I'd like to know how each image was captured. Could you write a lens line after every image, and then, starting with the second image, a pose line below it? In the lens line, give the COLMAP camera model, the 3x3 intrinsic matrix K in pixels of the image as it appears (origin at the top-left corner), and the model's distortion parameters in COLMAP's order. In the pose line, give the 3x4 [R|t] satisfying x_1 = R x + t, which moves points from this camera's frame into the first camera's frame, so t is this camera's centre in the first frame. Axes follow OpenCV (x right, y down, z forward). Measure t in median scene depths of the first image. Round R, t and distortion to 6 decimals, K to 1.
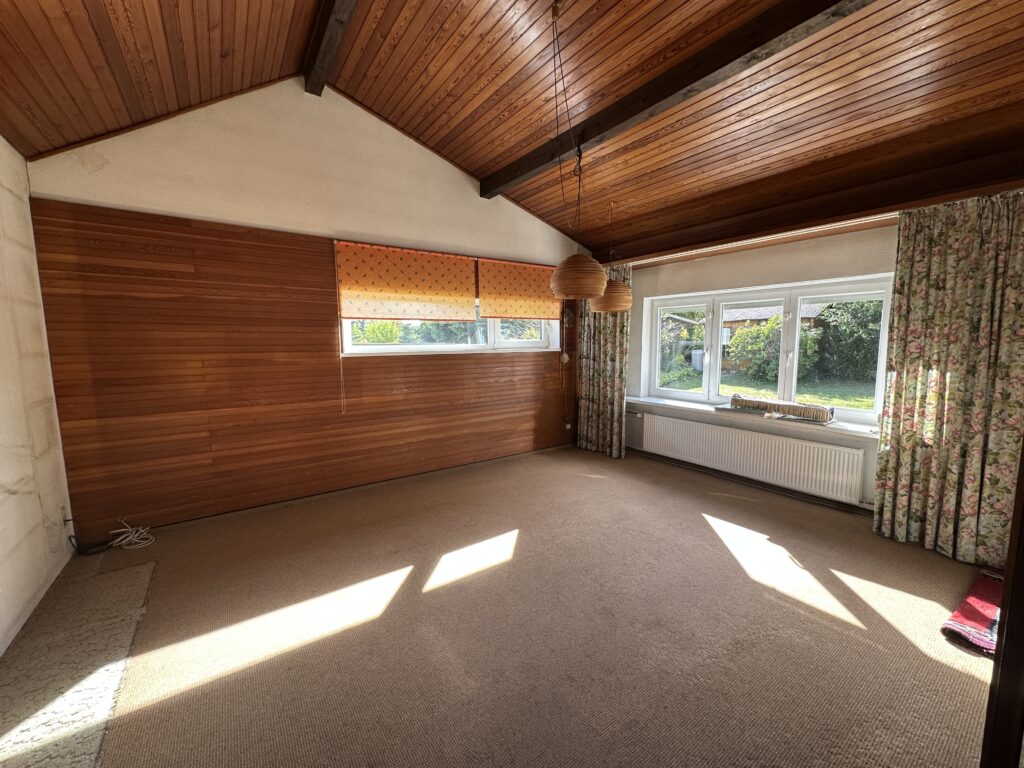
lens RADIAL K [[408.3, 0, 512.0], [0, 408.3, 384.0], [0, 0, 1]] dist [-0.001573, -0.000726]
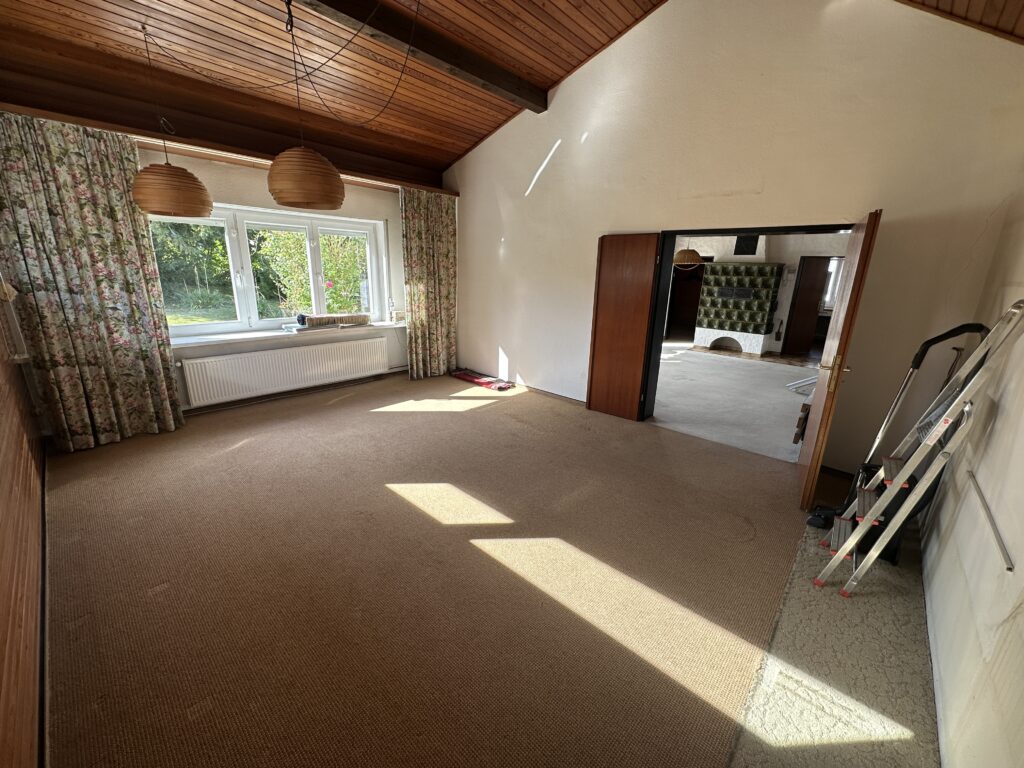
lens RADIAL K [[408.3, 0, 512.0], [0, 408.3, 384.0], [0, 0, 1]] dist [-0.001573, -0.000726]
pose [[-0.209500, -0.263977, 0.941502, -0.859211], [0.081972, 0.954738, 0.285929, -0.085025], [-0.974367, 0.137079, -0.178379, 0.899960]]
